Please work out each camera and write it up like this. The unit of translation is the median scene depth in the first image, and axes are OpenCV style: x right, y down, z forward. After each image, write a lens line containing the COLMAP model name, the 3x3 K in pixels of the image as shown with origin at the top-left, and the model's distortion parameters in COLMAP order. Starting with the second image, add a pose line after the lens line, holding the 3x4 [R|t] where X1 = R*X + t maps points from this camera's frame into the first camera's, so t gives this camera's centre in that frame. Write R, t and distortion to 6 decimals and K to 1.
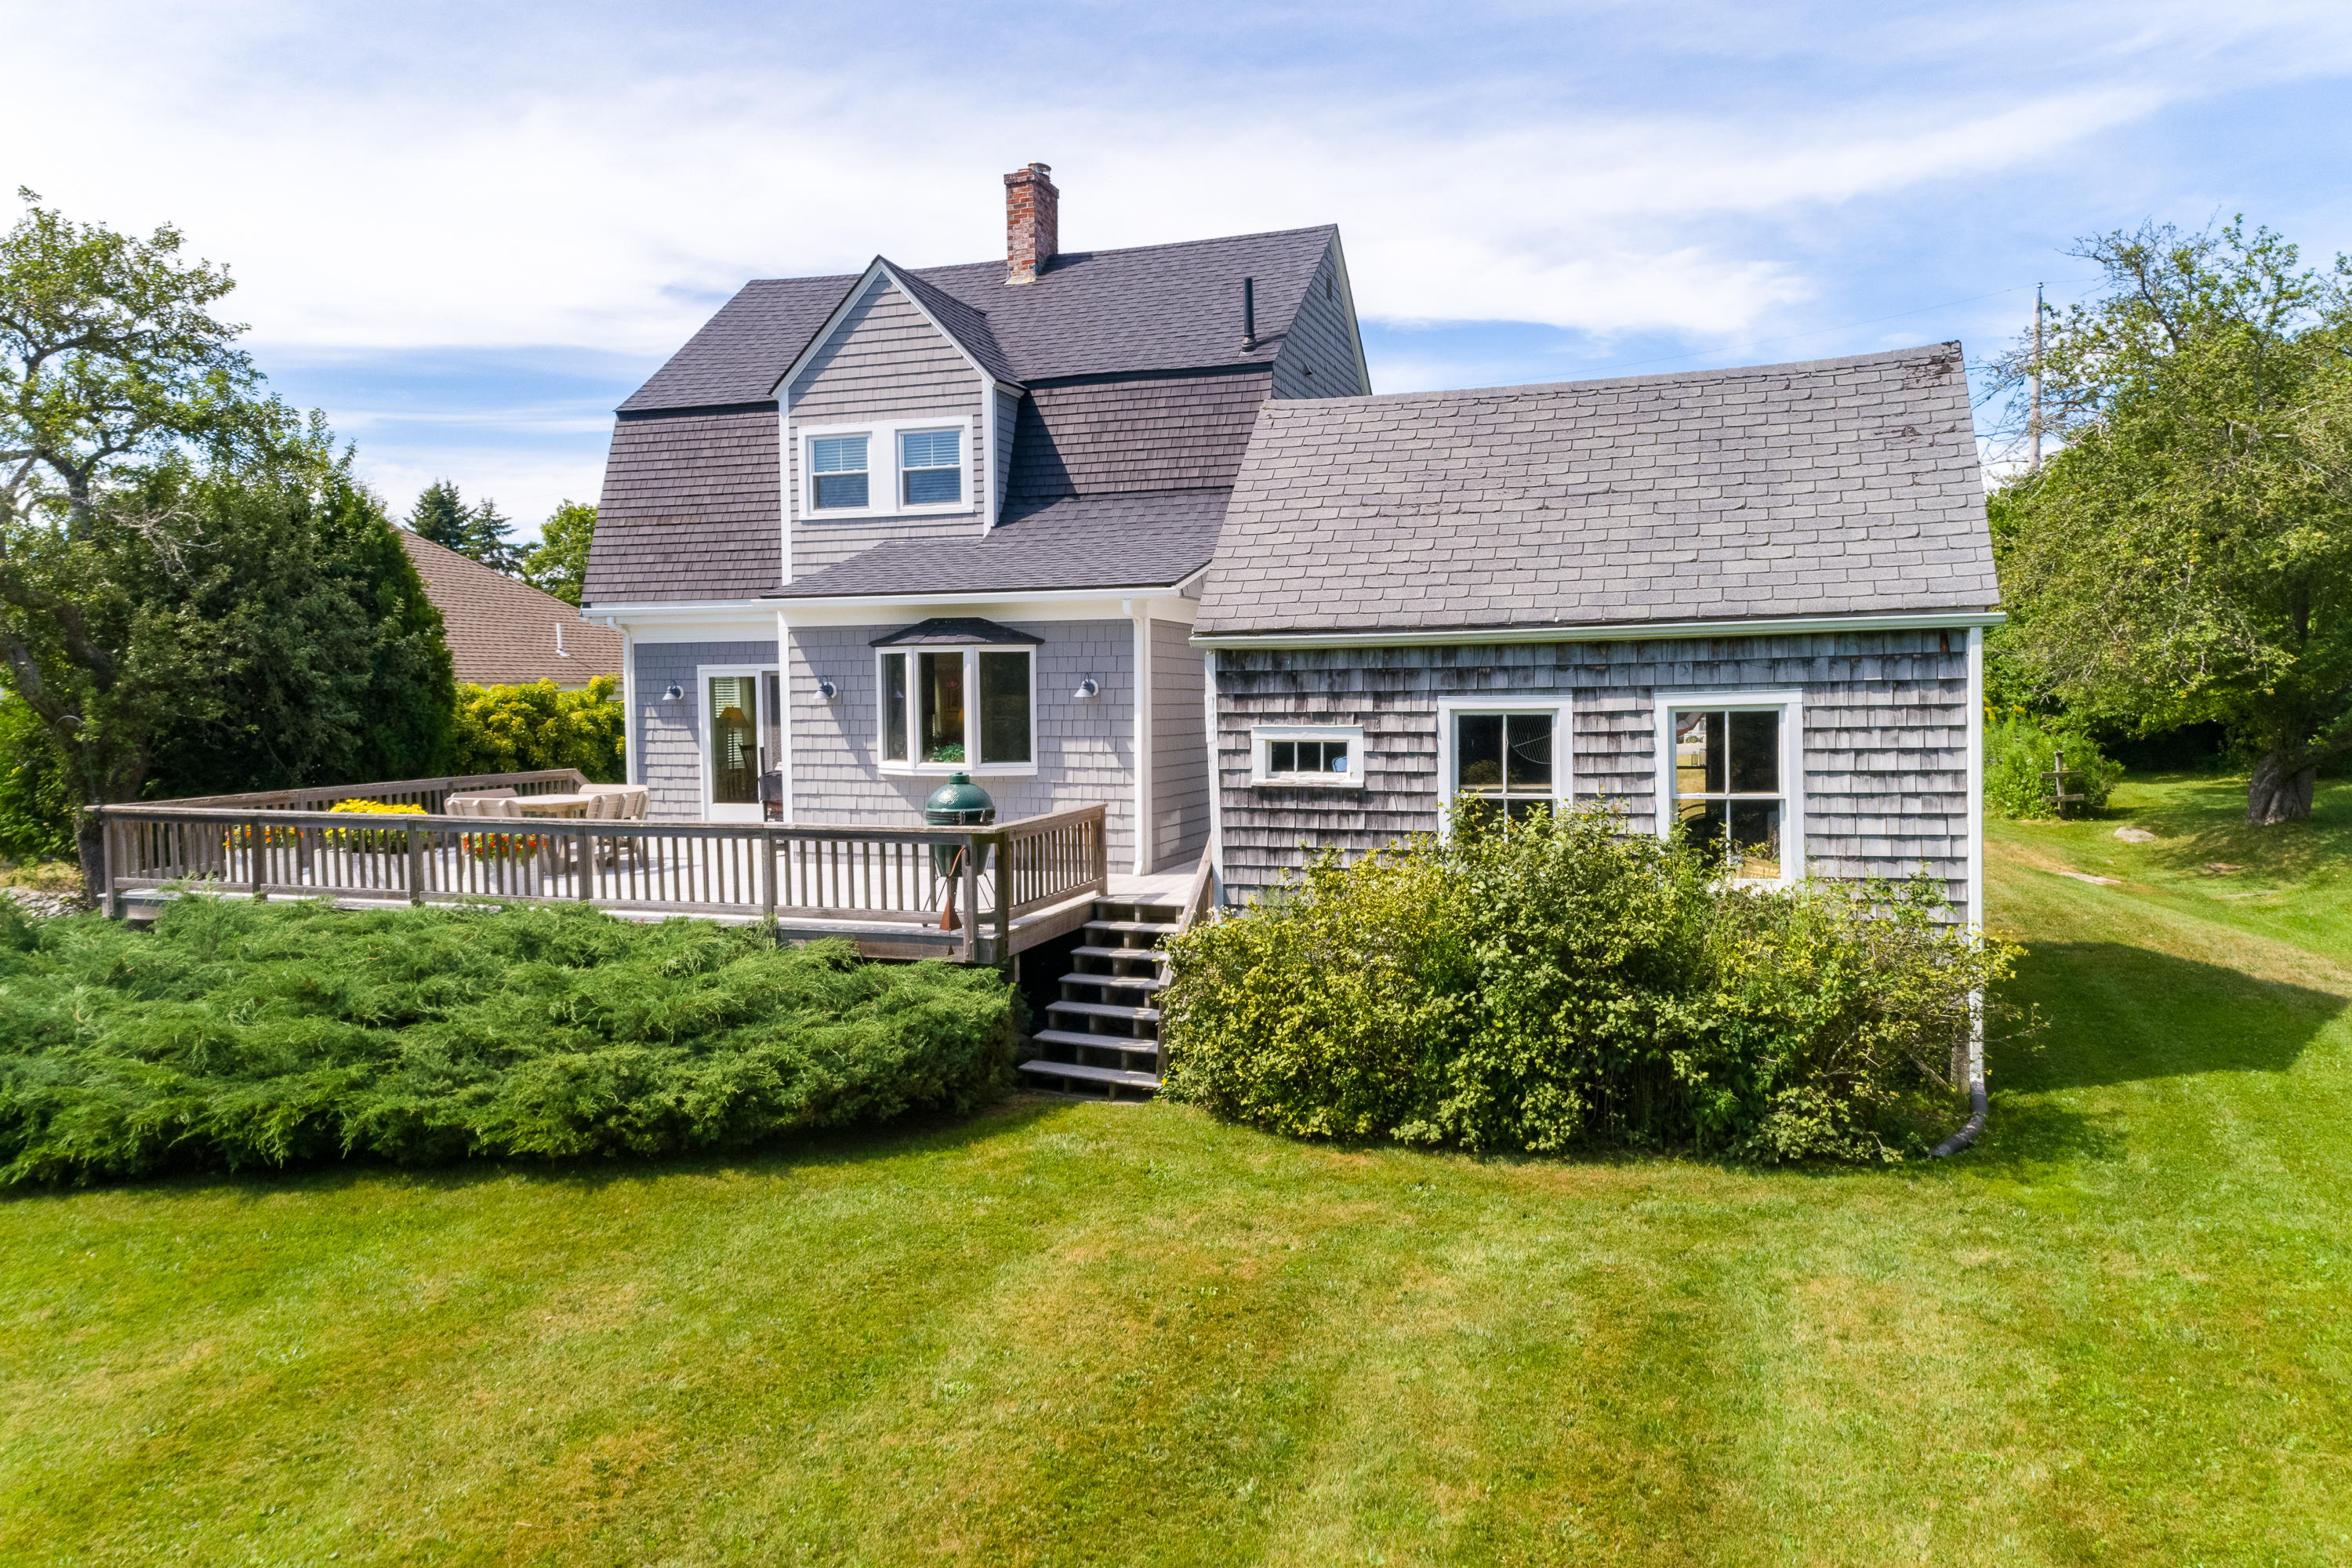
lens RADIAL K [[1571.5, 0, 1176.0], [0, 1571.5, 784.0], [0, 0, 1]] dist [0.018951, 0.004586]
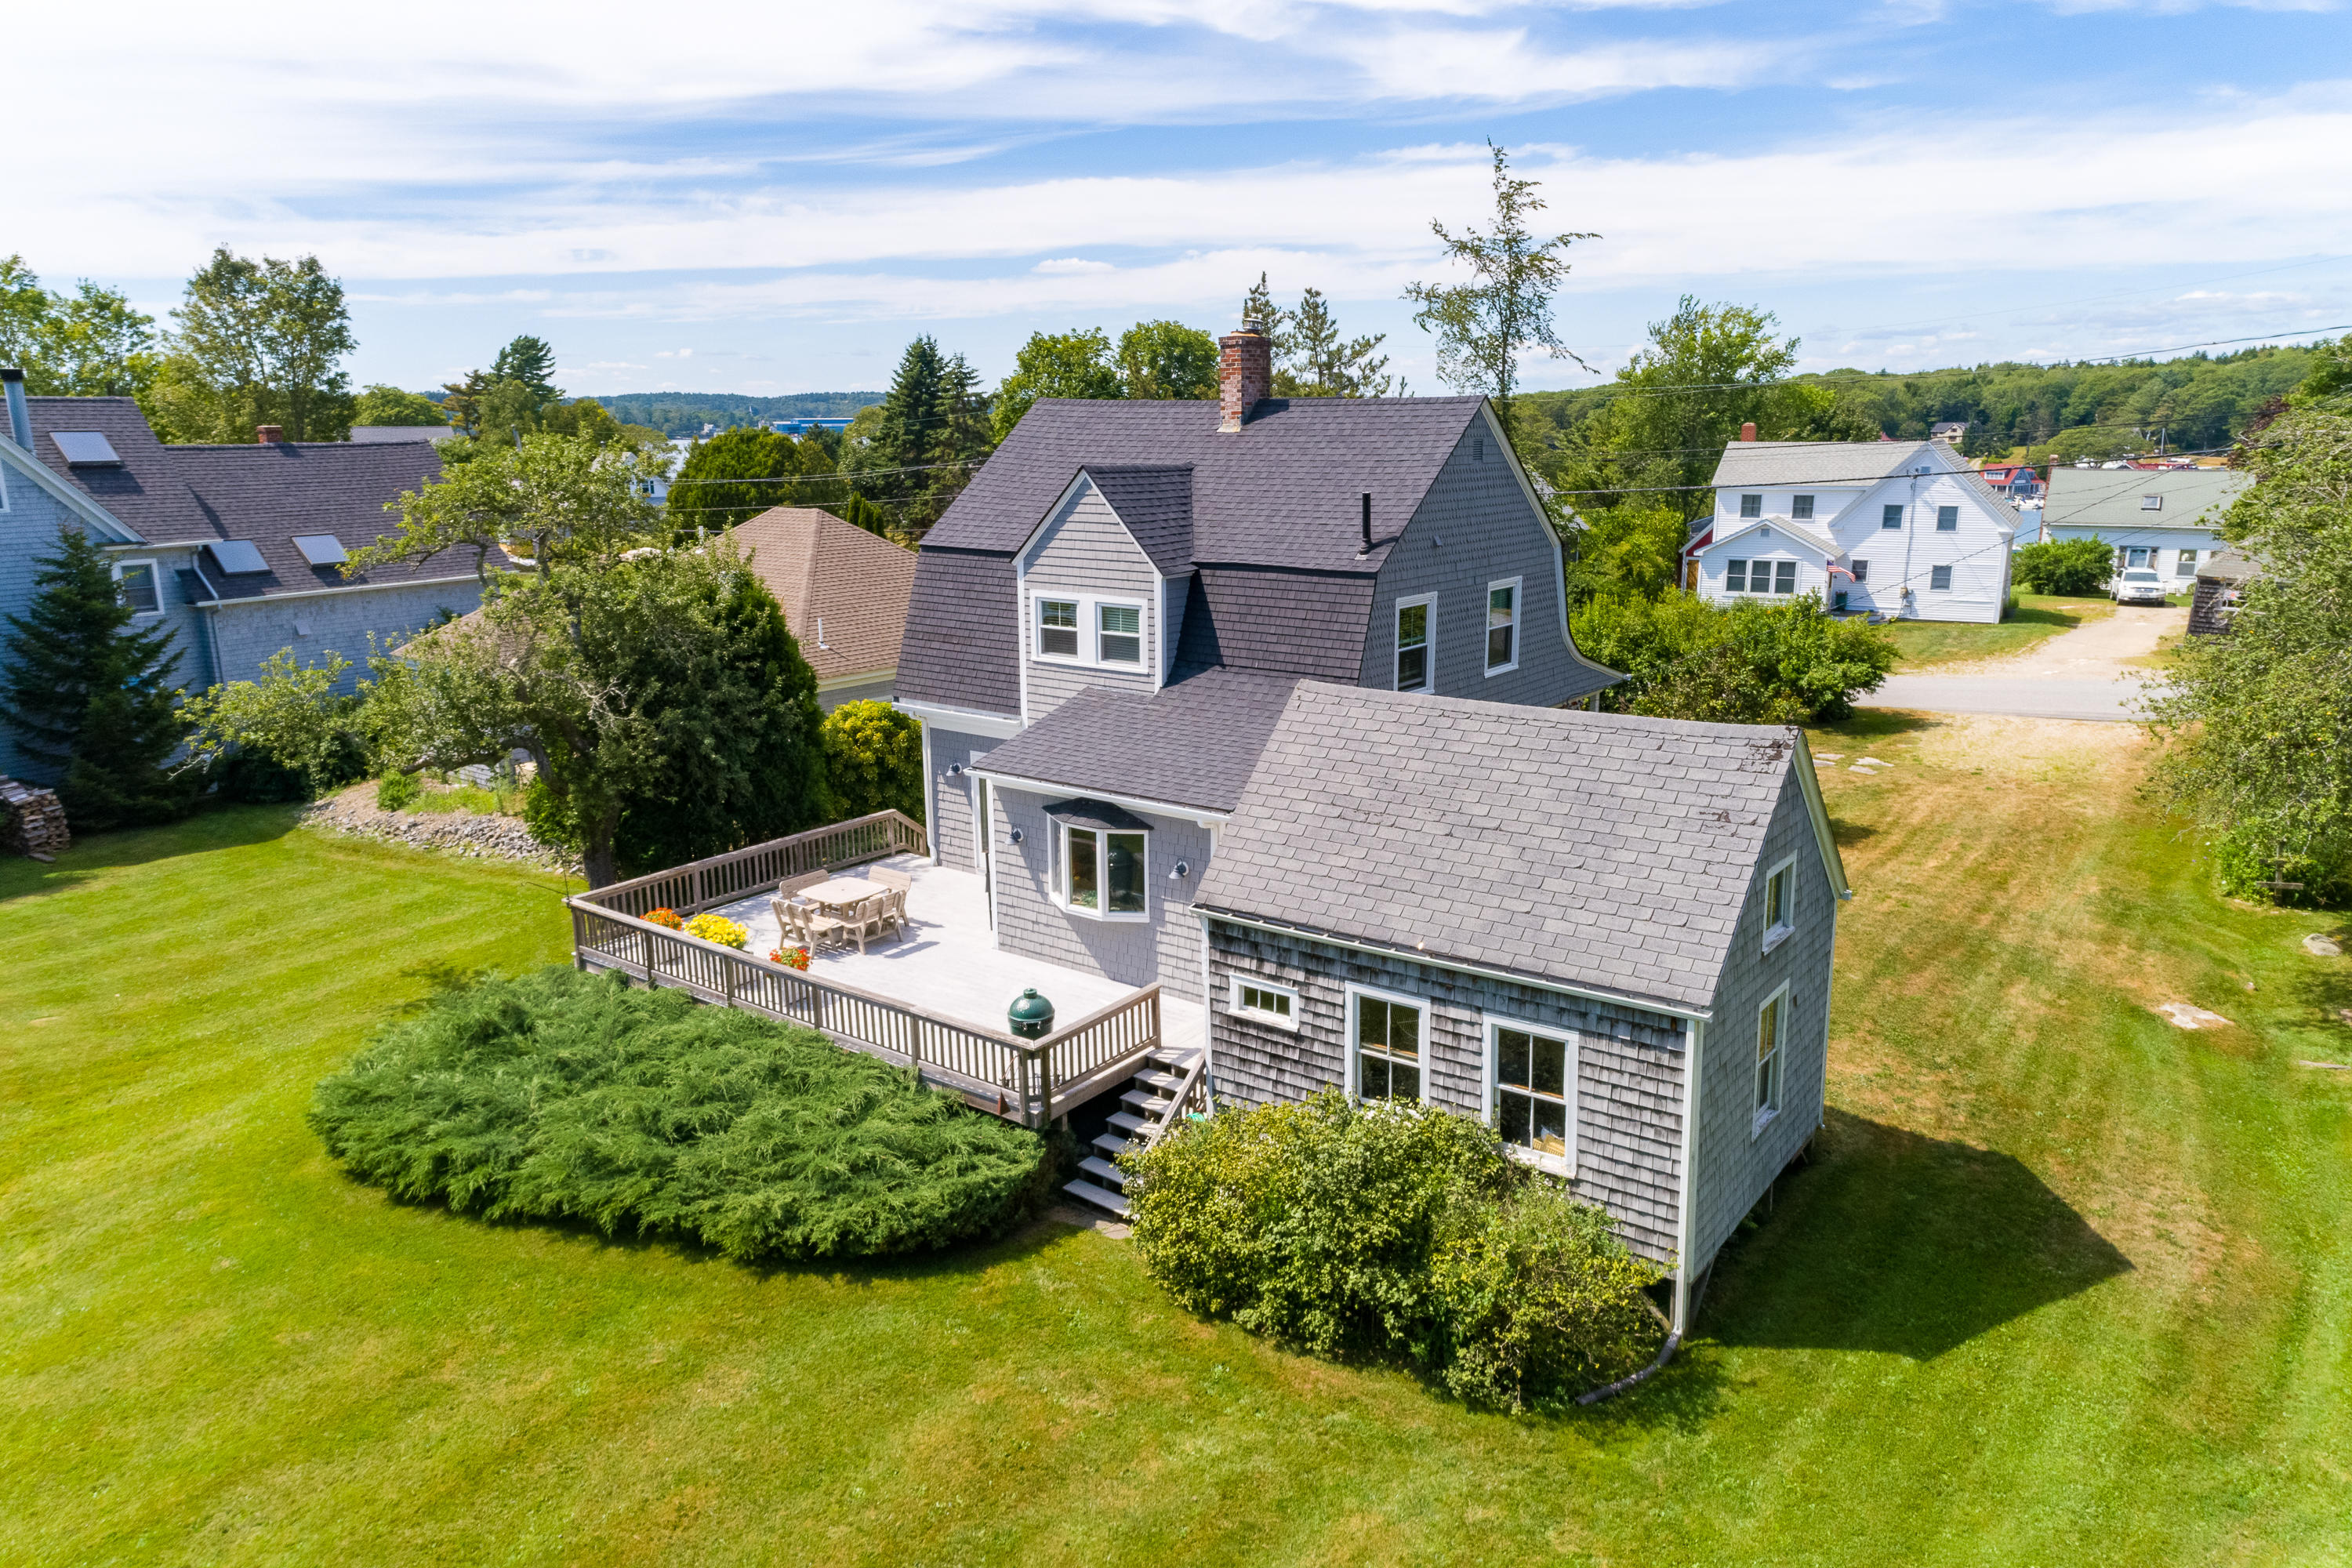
lens RADIAL K [[1571.5, 0, 1176.0], [0, 1571.5, 784.0], [0, 0, 1]] dist [0.018951, 0.004586]
pose [[0.950319, 0.071735, -0.302900, 0.331532], [-0.018220, 0.984234, 0.175930, -0.358355], [0.310745, -0.161671, 0.936643, -0.237024]]
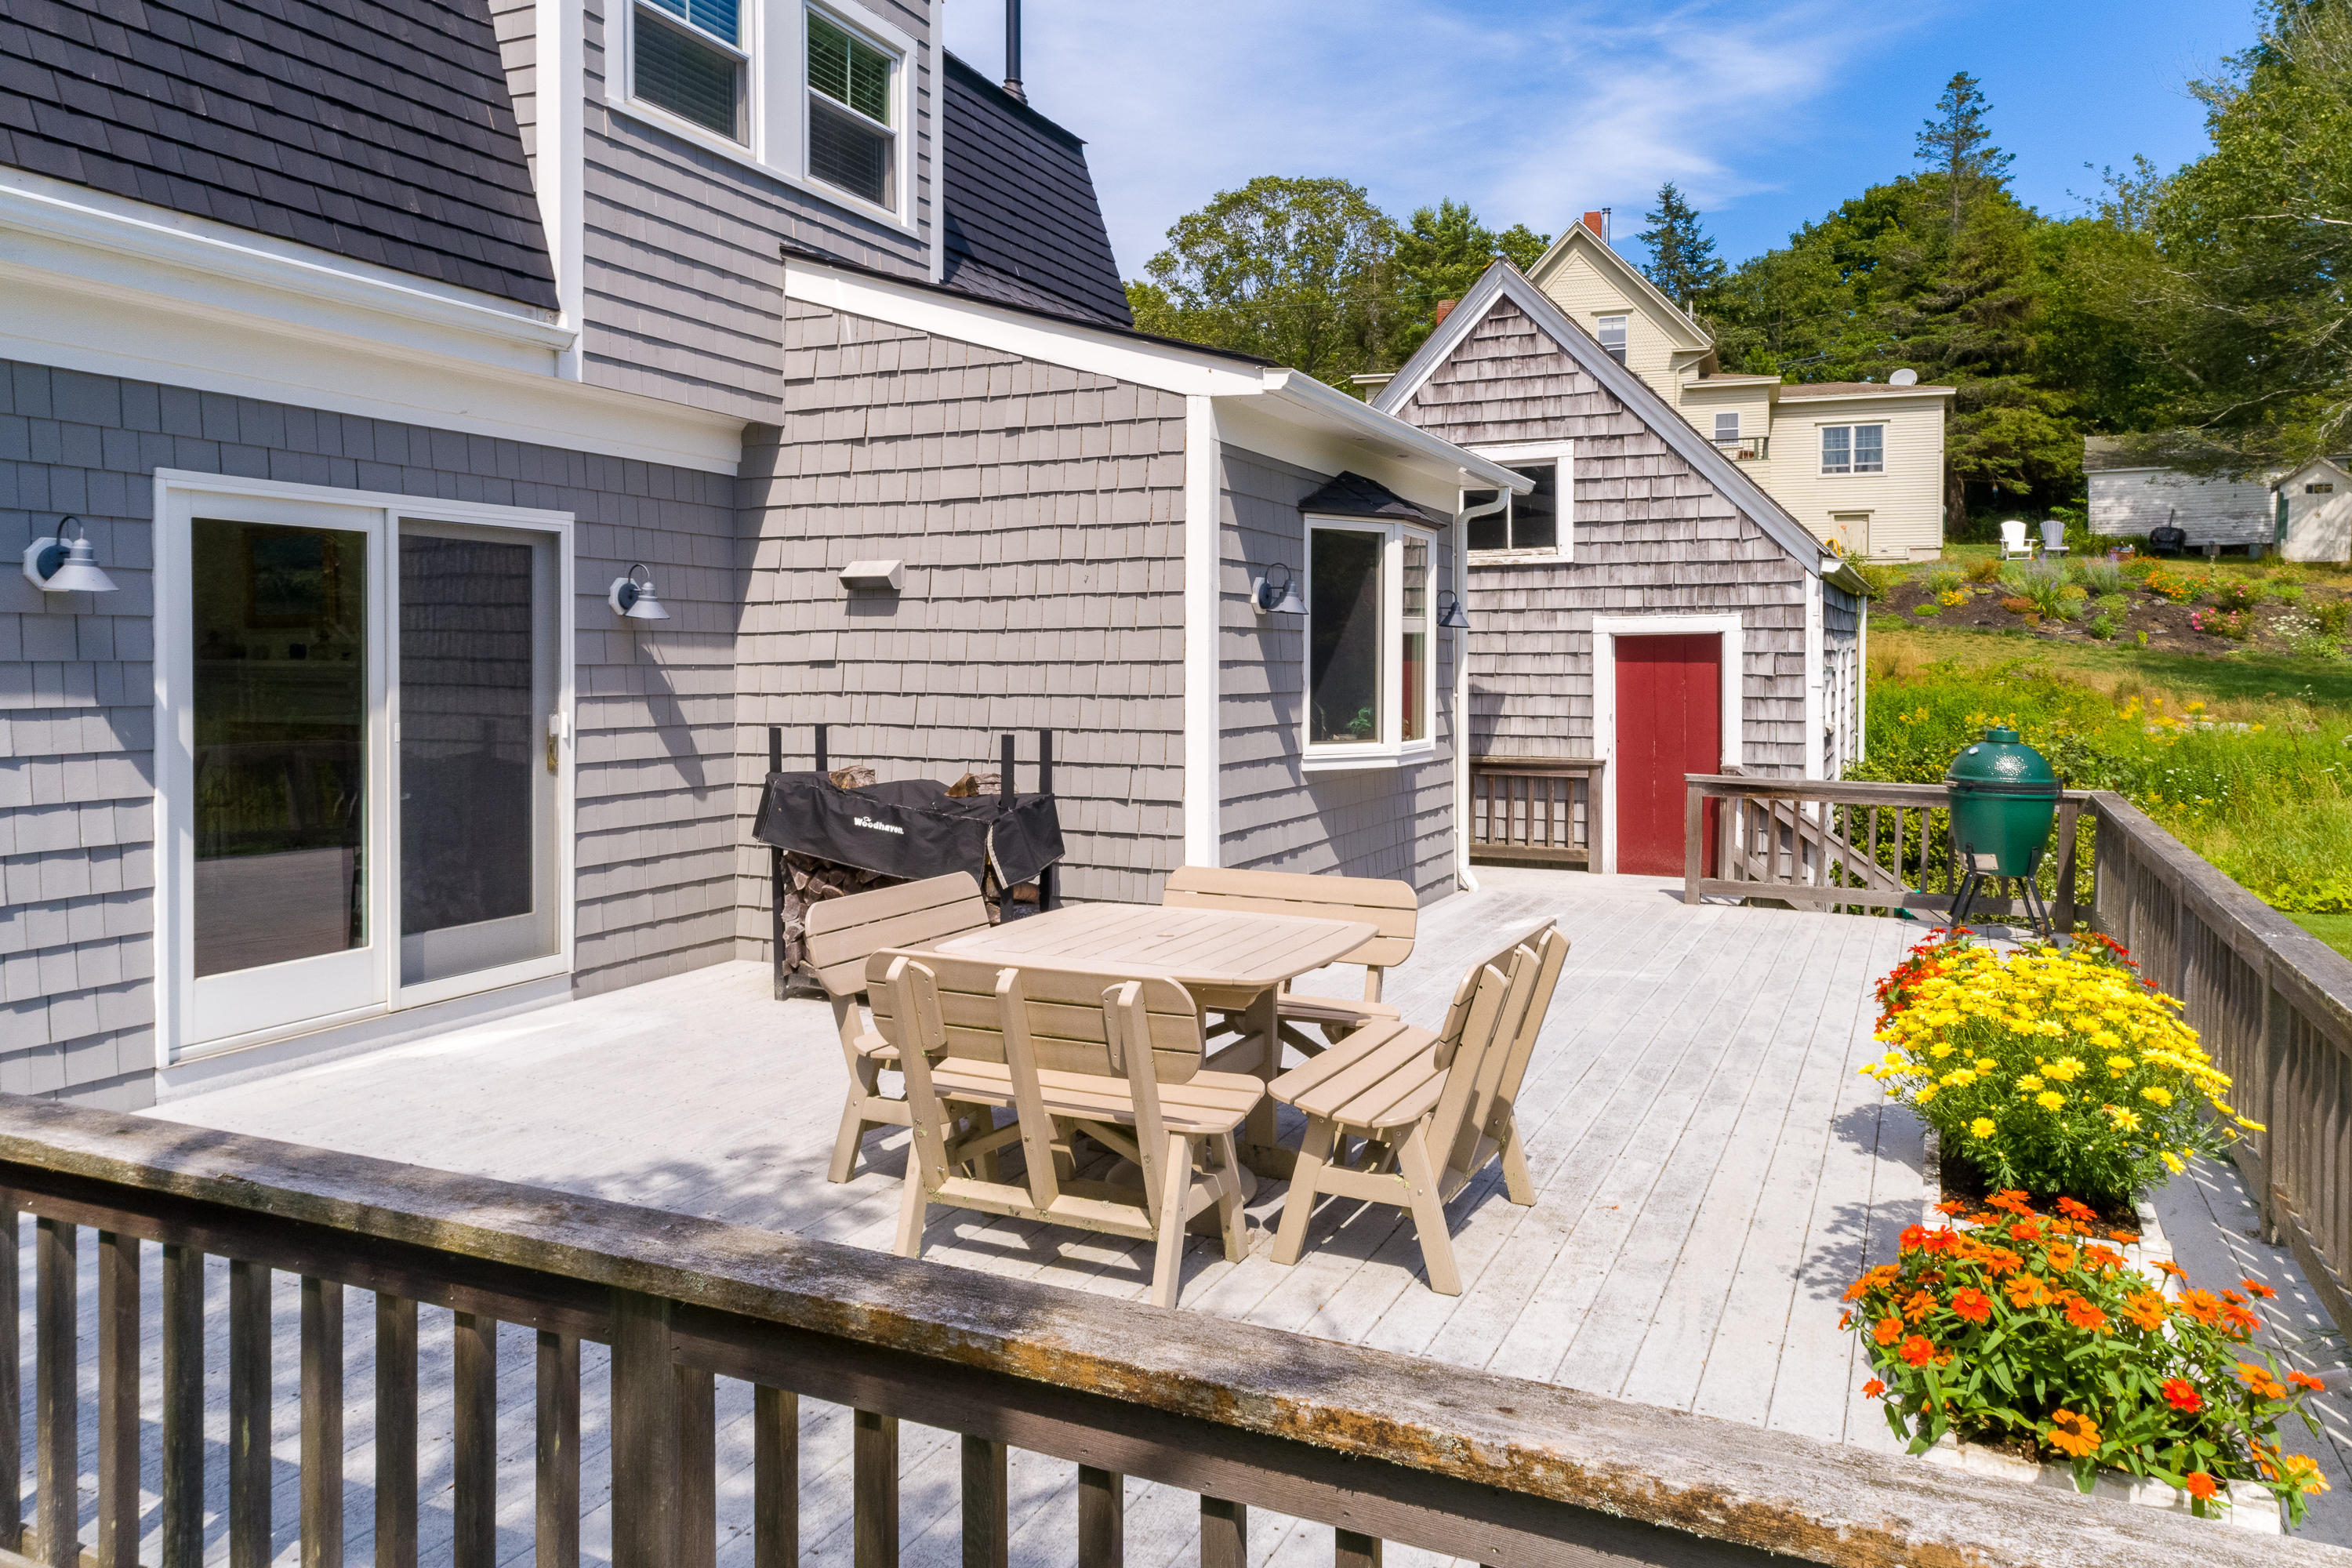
lens RADIAL K [[1620.6, 0, 1185.7], [0, 1620.6, 679.4], [0, 0, 1]] dist [0.015036, 0.001612]
pose [[0.098375, -0.001622, 0.995148, -0.711440], [0.056589, 0.998390, -0.003967, -0.036426], [-0.993539, 0.056704, 0.098309, 1.013633]]
